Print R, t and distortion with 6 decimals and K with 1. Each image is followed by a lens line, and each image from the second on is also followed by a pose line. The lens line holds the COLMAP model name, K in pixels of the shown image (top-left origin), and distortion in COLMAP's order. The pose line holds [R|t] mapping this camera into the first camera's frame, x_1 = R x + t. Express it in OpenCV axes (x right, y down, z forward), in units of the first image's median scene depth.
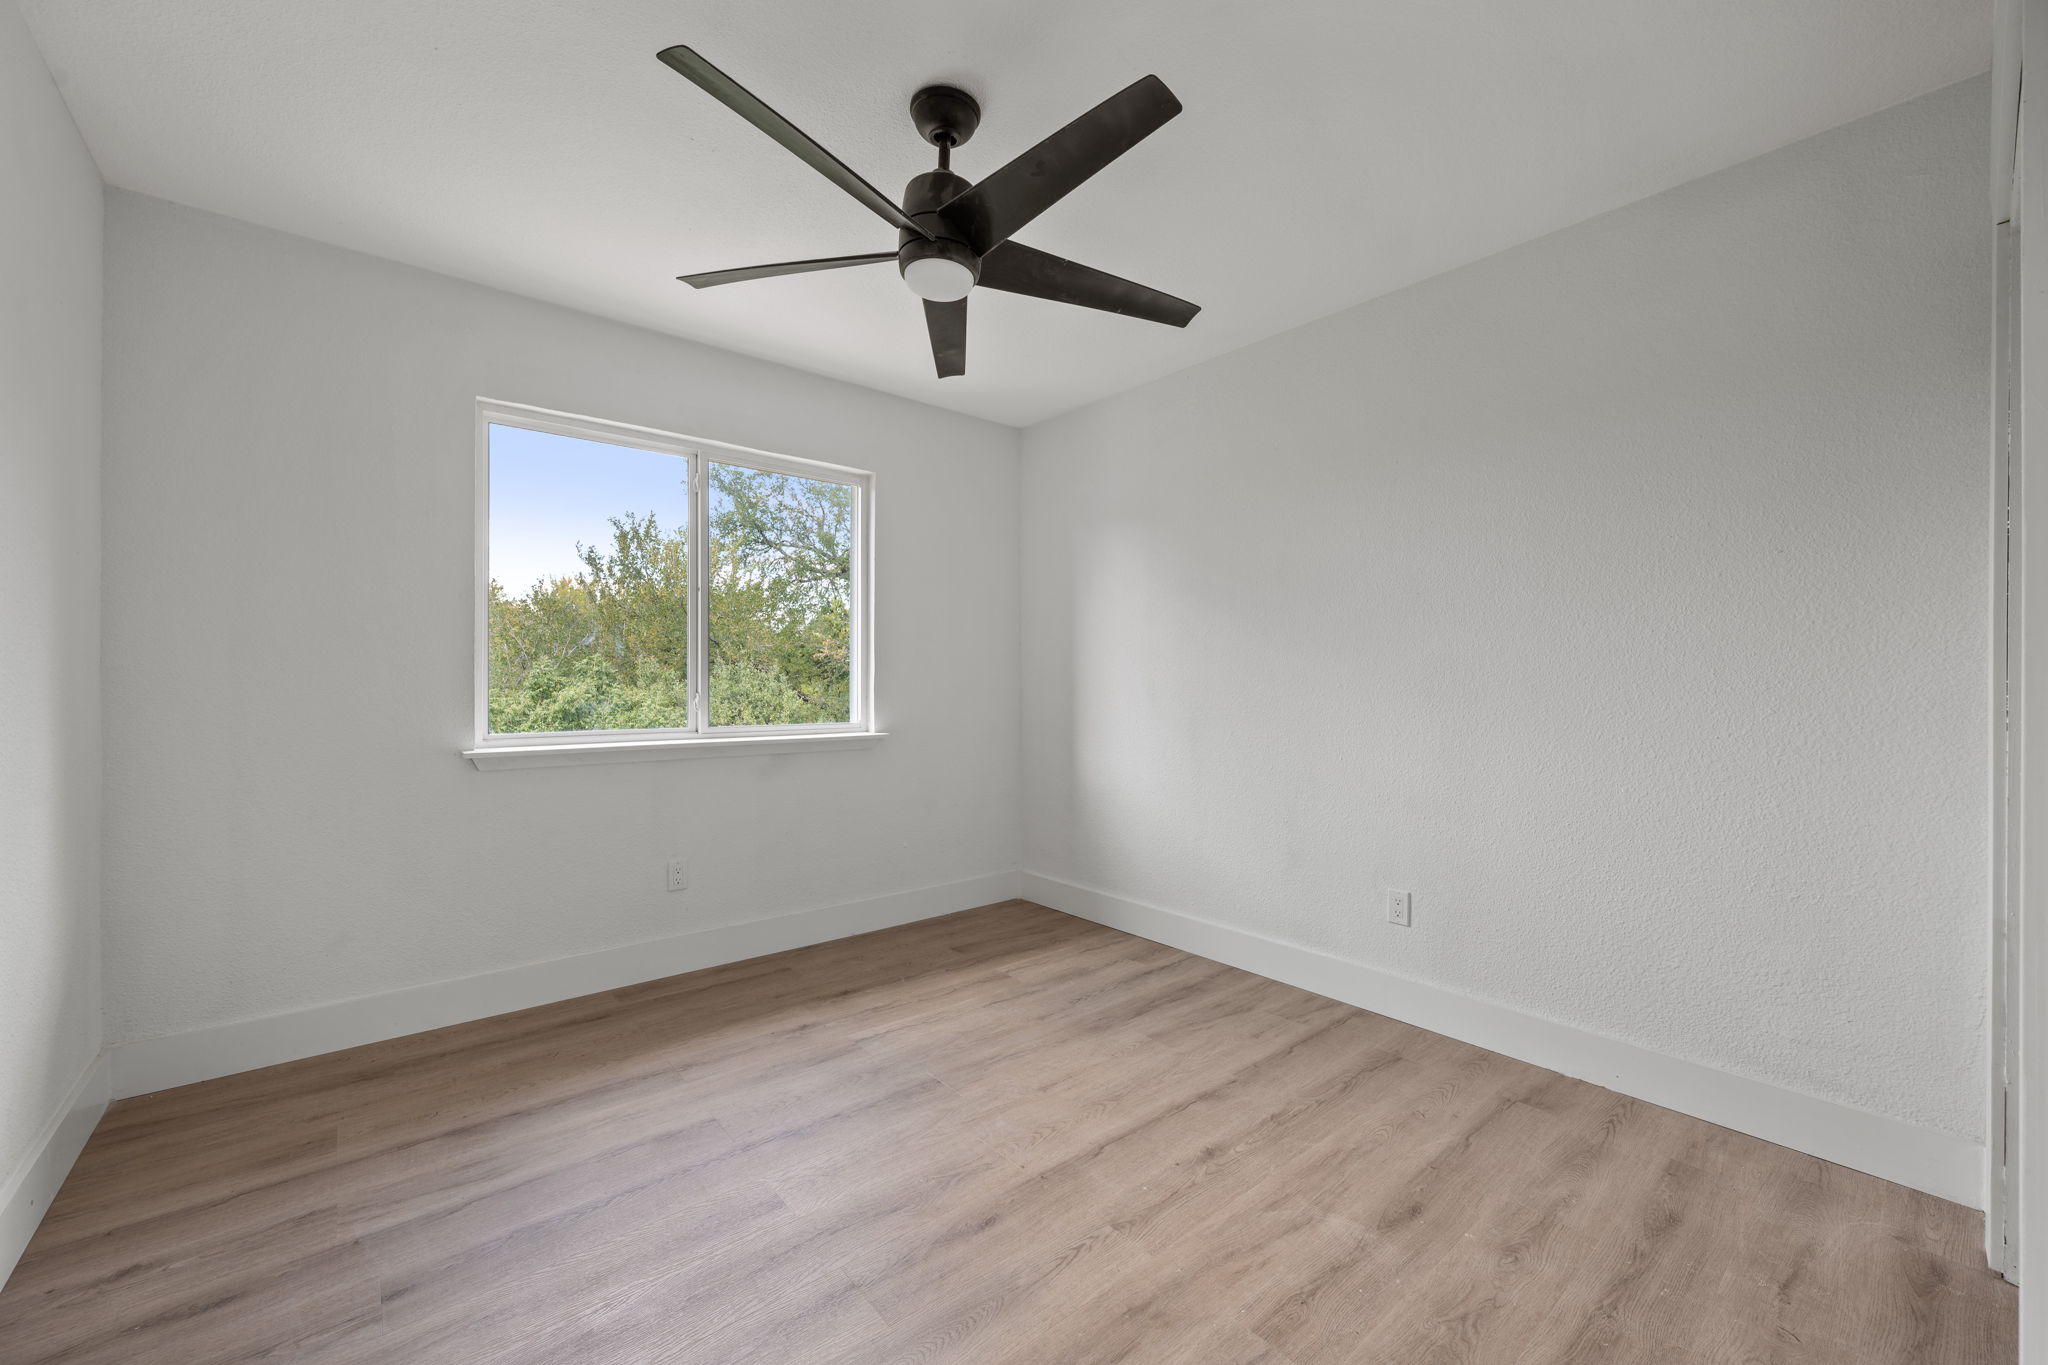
lens RADIAL K [[816.1, 0, 1024.0], [0, 816.1, 682.5], [0, 0, 1]] dist [-0.019394, 0.000014]
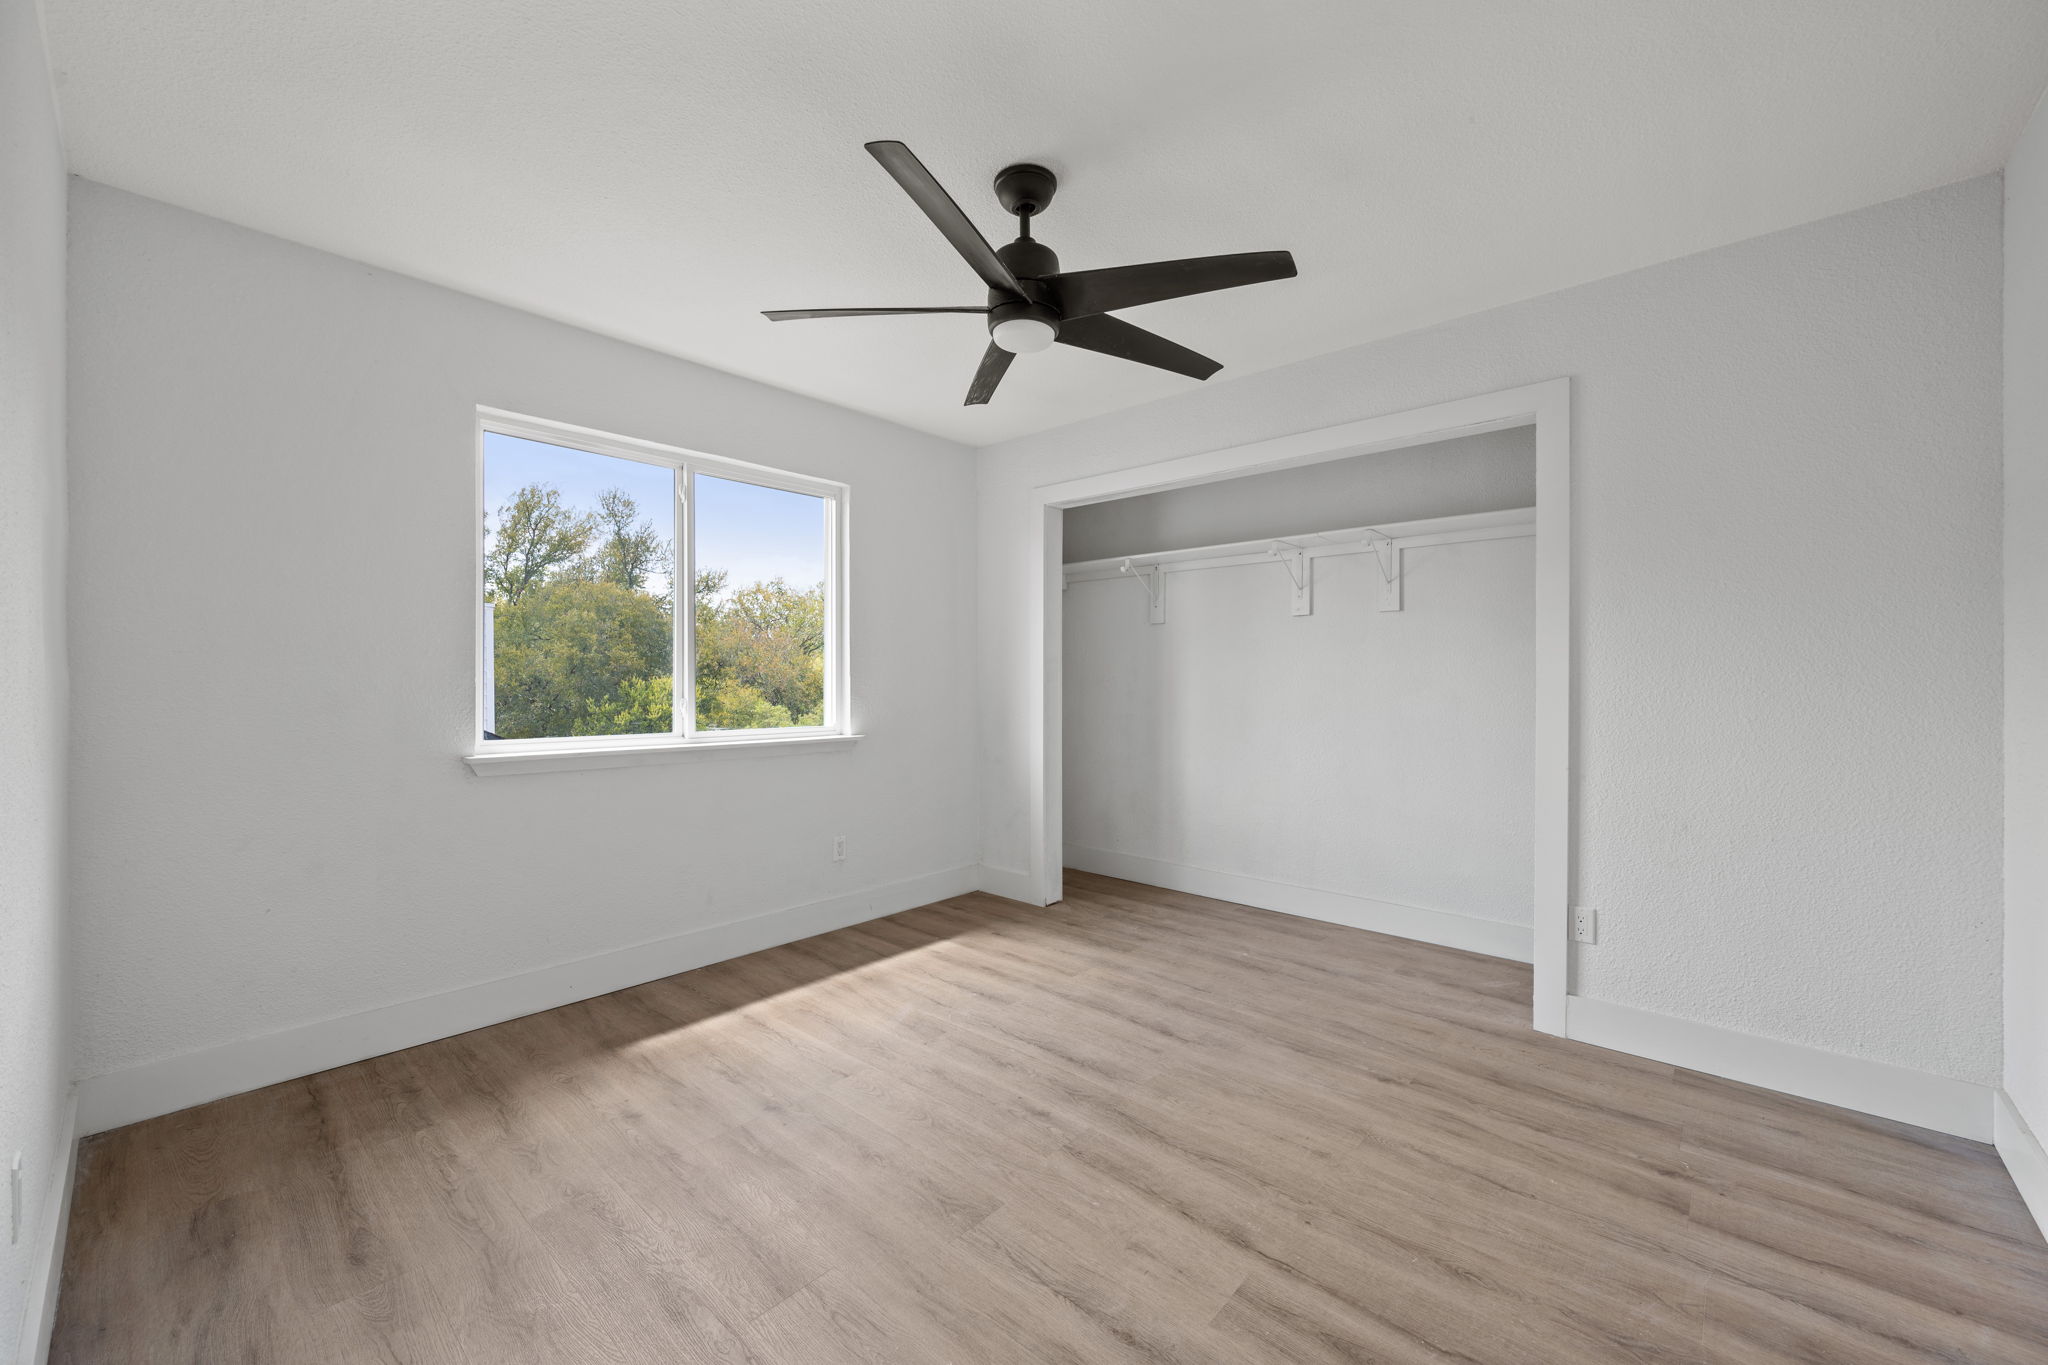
lens RADIAL K [[802.0, 0, 1024.0], [0, 802.0, 682.5], [0, 0, 1]] dist [0.000849, 0.000052]
pose [[0.990204, -0.004050, 0.139570, -0.191056], [0.005310, 0.999948, -0.008657, 0.006850], [-0.139528, 0.009313, 0.990174, -0.090166]]
